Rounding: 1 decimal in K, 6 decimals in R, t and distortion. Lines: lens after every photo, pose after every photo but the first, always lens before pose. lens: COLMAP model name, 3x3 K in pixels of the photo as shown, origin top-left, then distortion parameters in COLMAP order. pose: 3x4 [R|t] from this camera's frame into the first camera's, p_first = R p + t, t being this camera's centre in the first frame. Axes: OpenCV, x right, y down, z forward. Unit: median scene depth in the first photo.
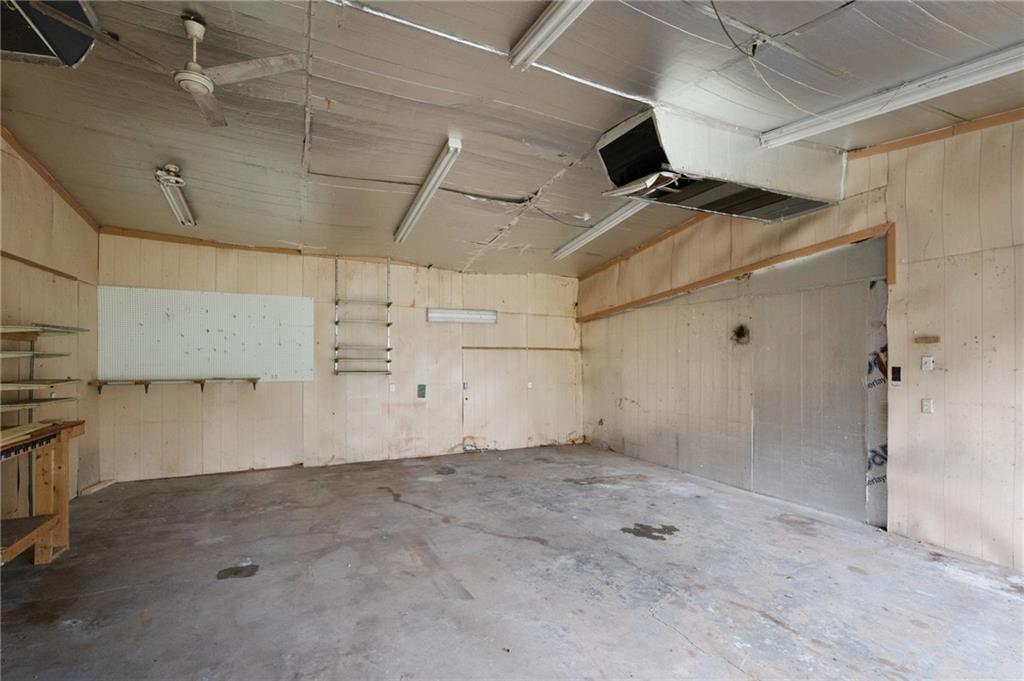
lens RADIAL K [[489.6, 0, 511.9], [0, 489.6, 348.0], [0, 0, 1]] dist [-0.001589, -0.000075]
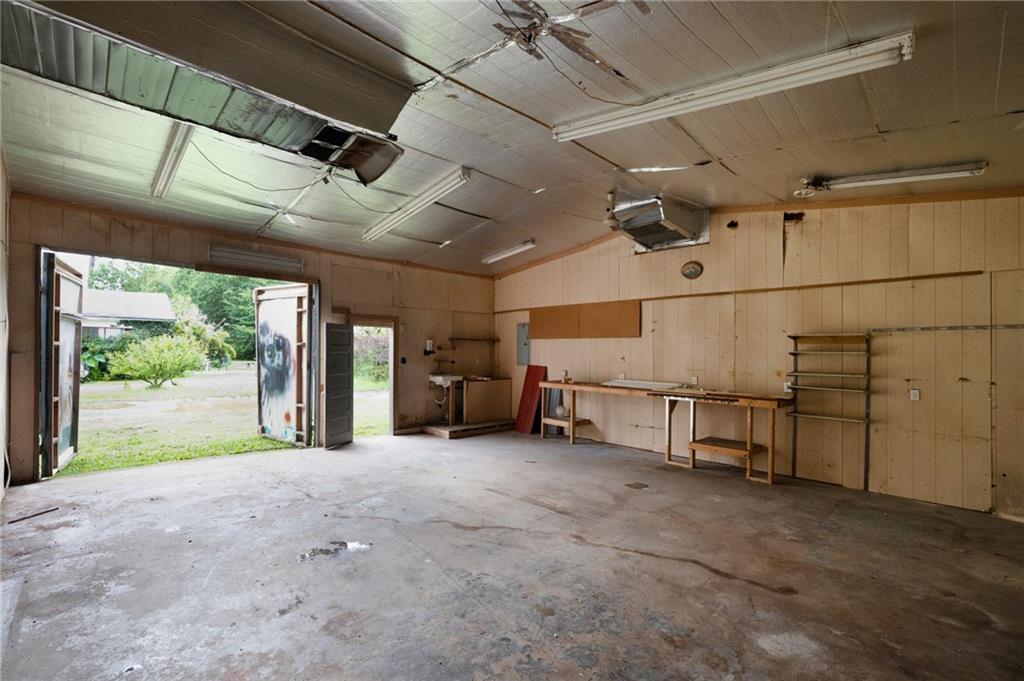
lens RADIAL K [[462.2, 0, 507.7], [0, 462.2, 349.2], [0, 0, 1]] dist [0.001585, -0.000711]
pose [[-0.946853, -0.020383, -0.321020, 0.261304], [-0.014936, 0.999700, -0.019423, 0.040930], [0.321319, -0.013596, -0.946873, 1.806605]]
